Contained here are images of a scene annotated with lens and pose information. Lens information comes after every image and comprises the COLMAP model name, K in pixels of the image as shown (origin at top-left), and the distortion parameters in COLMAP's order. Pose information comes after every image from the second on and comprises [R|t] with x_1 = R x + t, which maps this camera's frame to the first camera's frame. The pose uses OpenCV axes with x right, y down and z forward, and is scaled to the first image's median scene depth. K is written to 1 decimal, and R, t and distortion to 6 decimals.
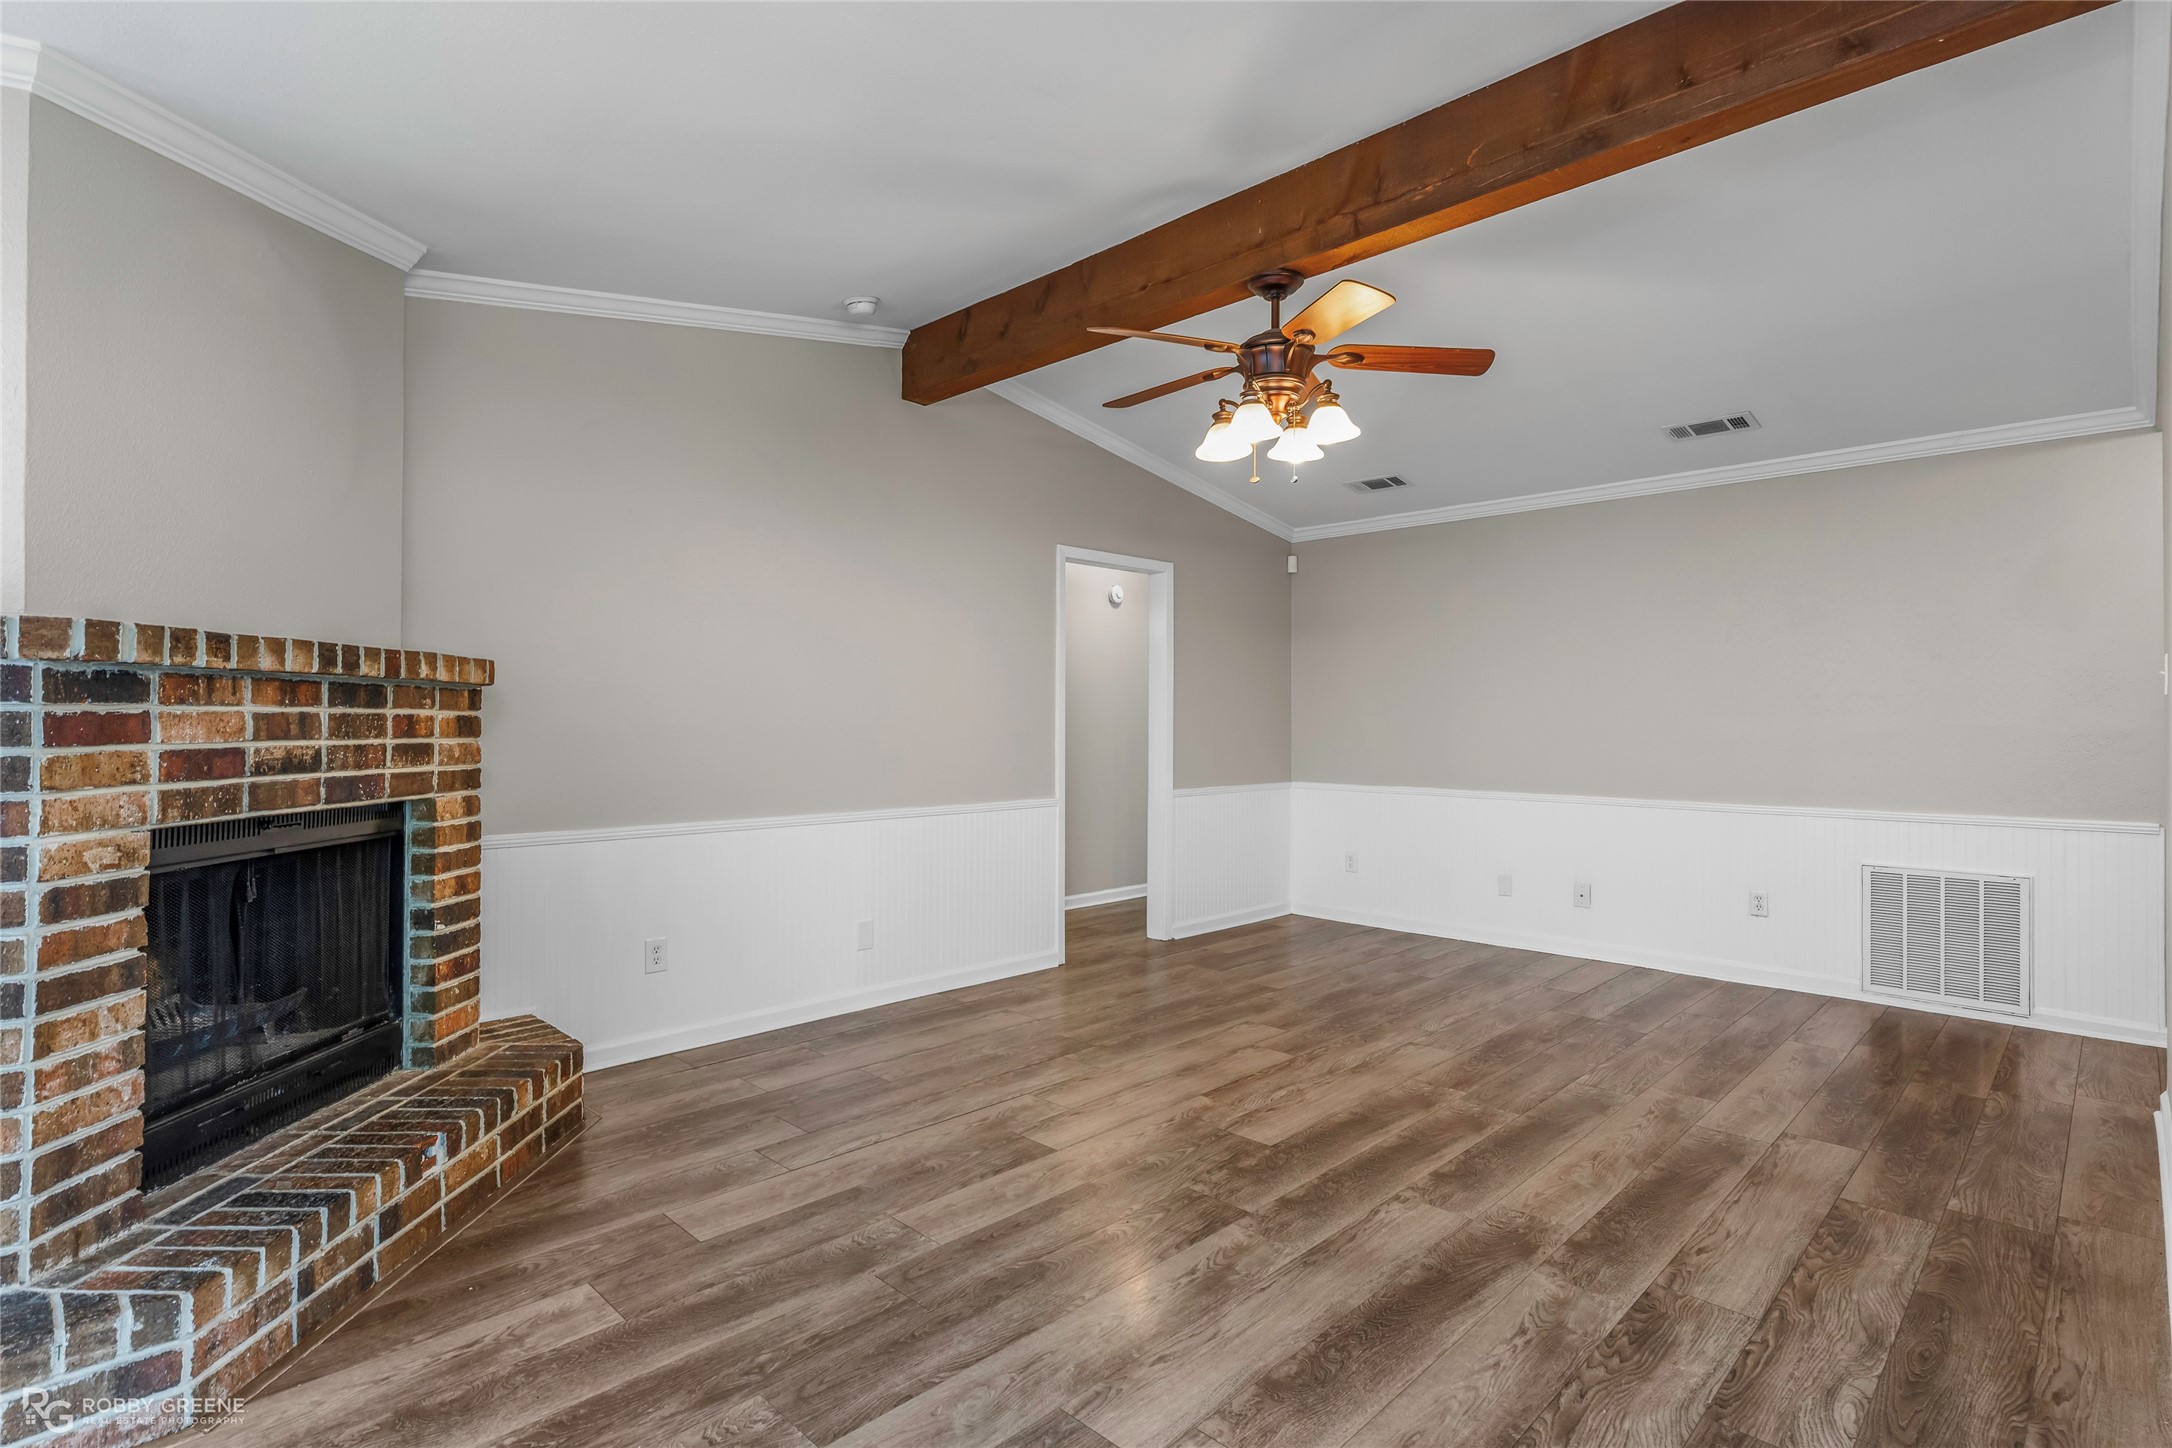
lens RADIAL K [[1057.5, 0, 1087.3], [0, 1057.5, 717.0], [0, 0, 1]] dist [-0.010992, 0.006098]
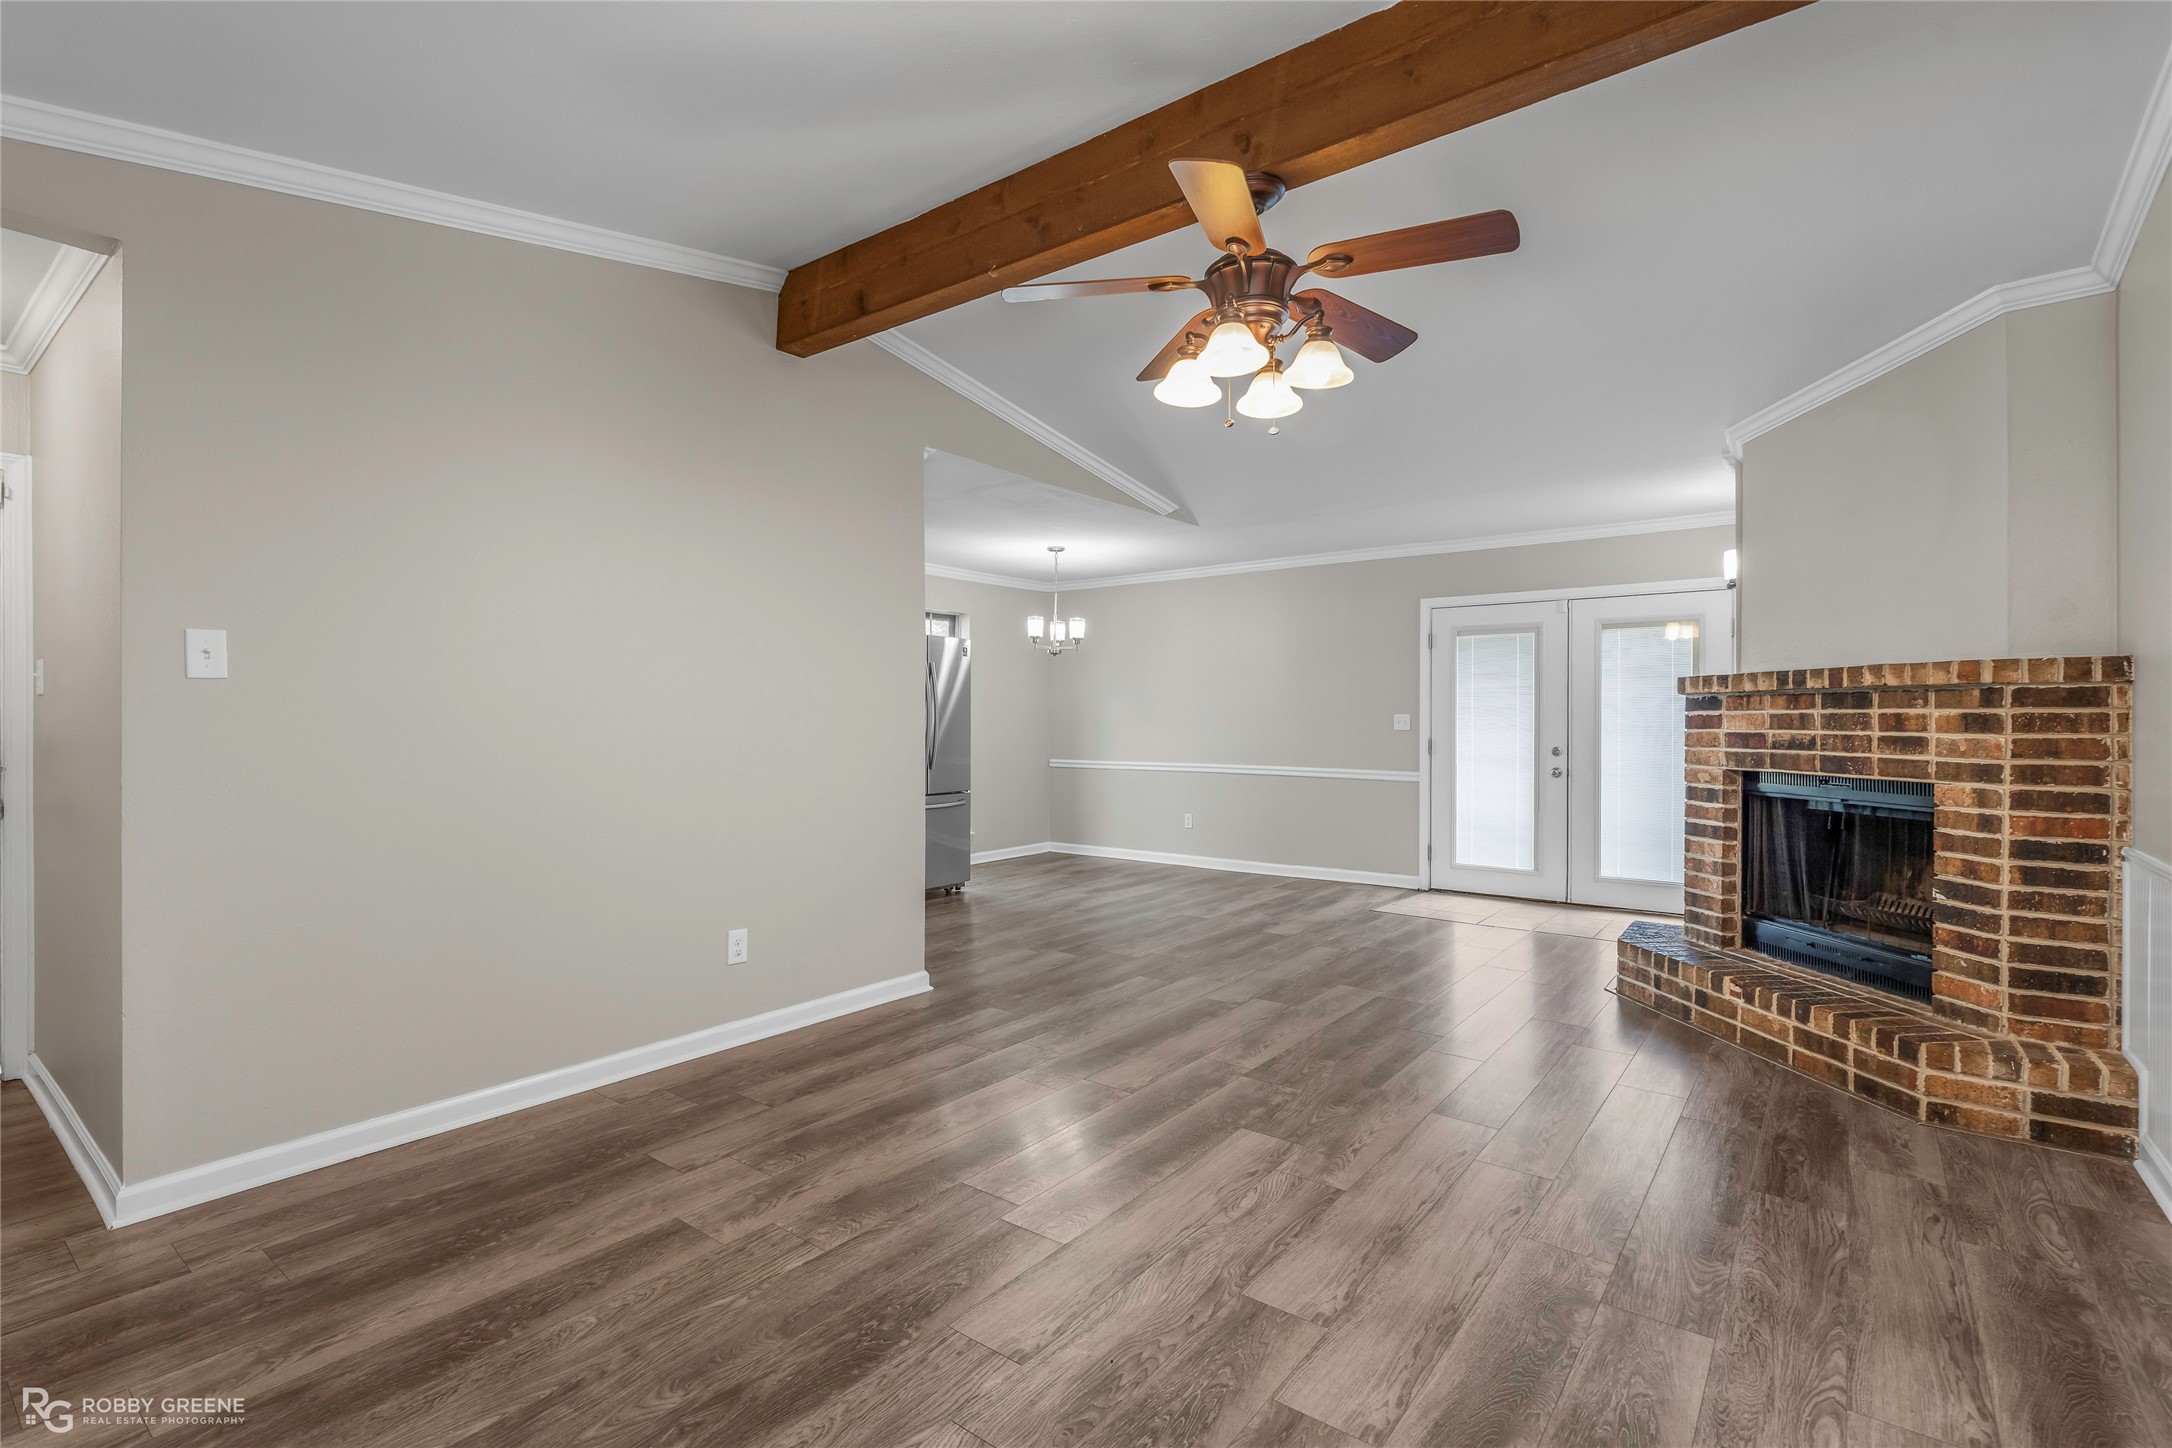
lens RADIAL K [[993.9, 0, 1103.0], [0, 993.9, 725.8], [0, 0, 1]] dist [-0.003943, -0.000173]
pose [[-0.990226, -0.004469, -0.139403, 0.514173], [-0.004763, 0.999987, 0.001775, 0.016788], [0.139393, 0.002421, -0.990234, 2.244901]]
